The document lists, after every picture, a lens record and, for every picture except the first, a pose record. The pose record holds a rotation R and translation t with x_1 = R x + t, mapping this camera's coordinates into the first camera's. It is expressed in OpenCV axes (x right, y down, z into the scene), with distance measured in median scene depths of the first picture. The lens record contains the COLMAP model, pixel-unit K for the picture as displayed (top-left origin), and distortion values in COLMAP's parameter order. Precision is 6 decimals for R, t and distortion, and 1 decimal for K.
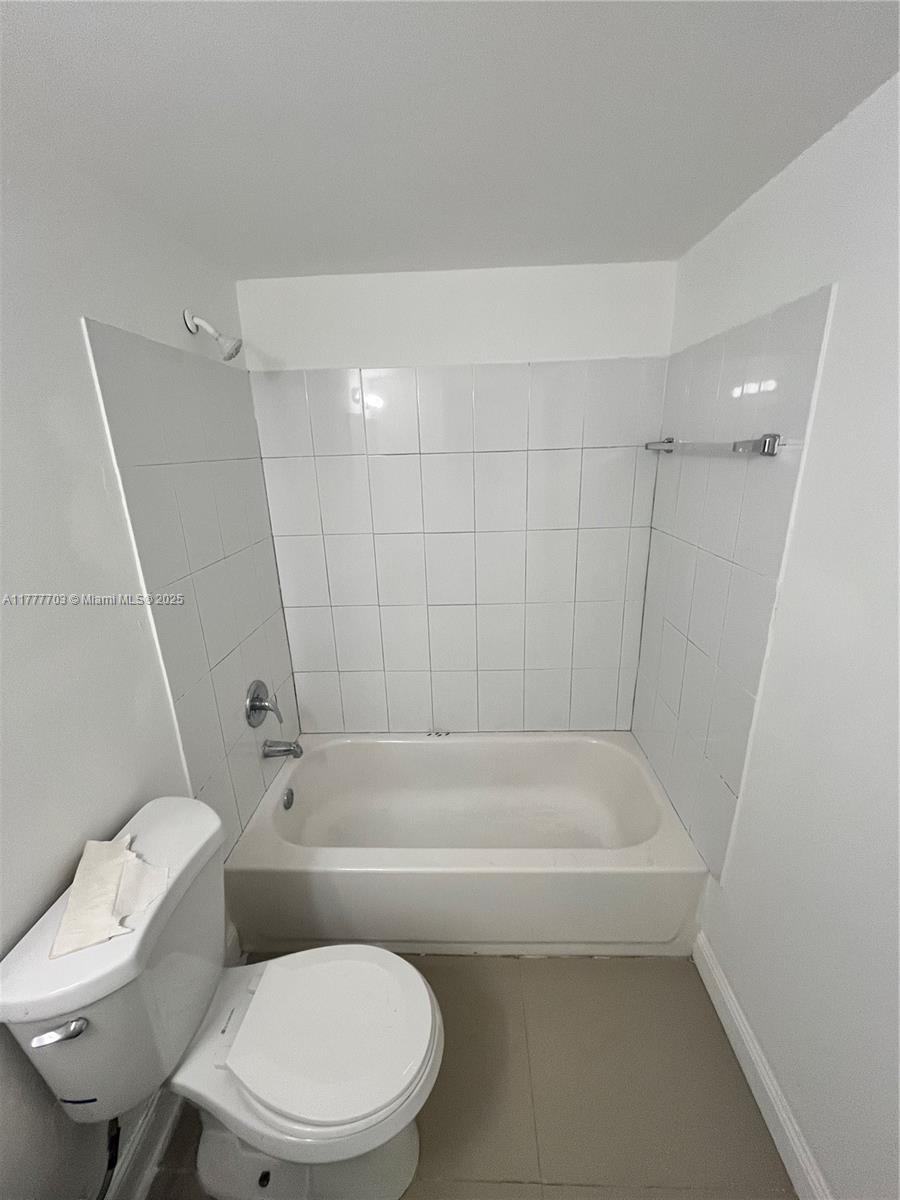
lens RADIAL K [[482.6, 0, 449.9], [0, 482.6, 603.4], [0, 0, 1]] dist [-0.001387, -0.000729]
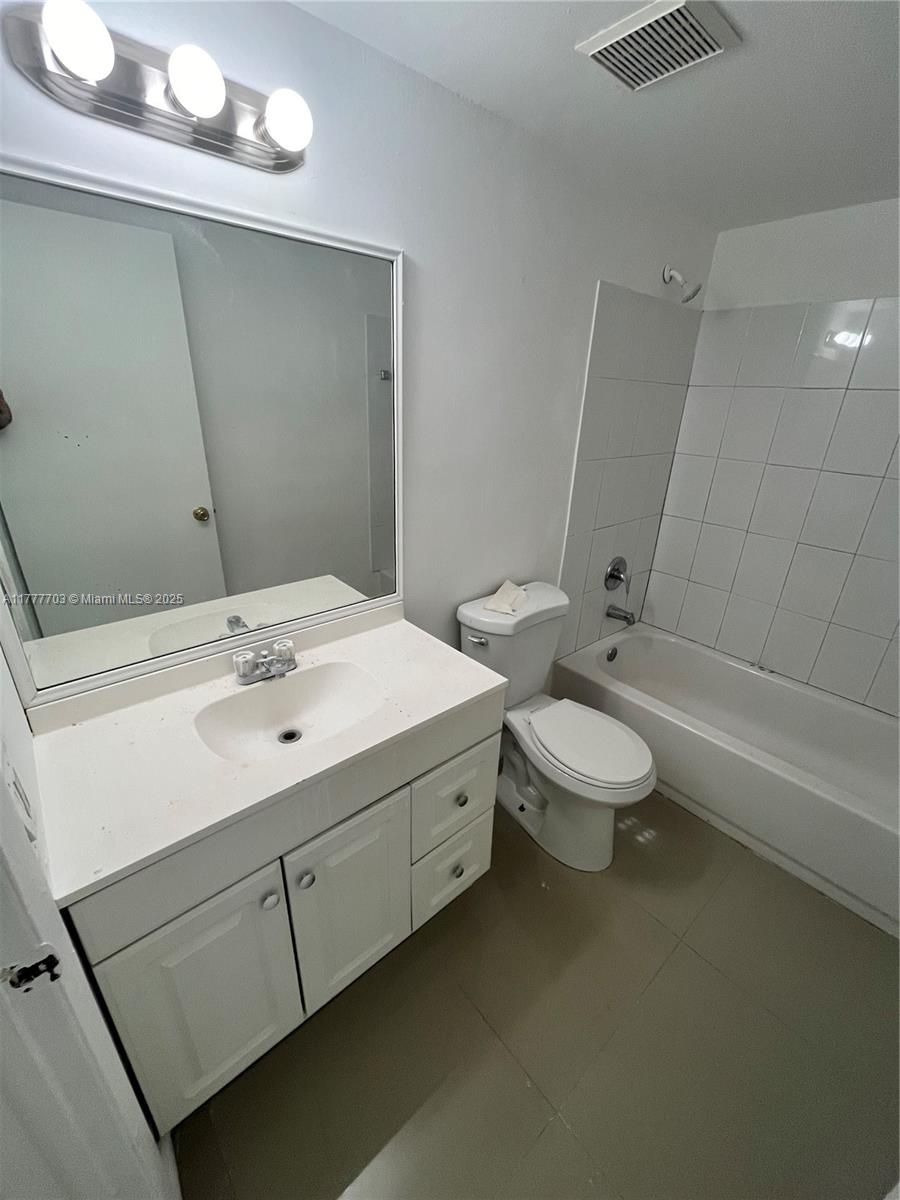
lens RADIAL K [[482.6, 0, 454.9], [0, 482.6, 602.9], [0, 0, 1]] dist [-0.001387, -0.000729]
pose [[0.676109, 0.337330, -0.655046, 0.208790], [-0.278435, 0.940091, 0.196732, 0.150152], [0.682166, 0.049376, 0.729528, -0.284778]]
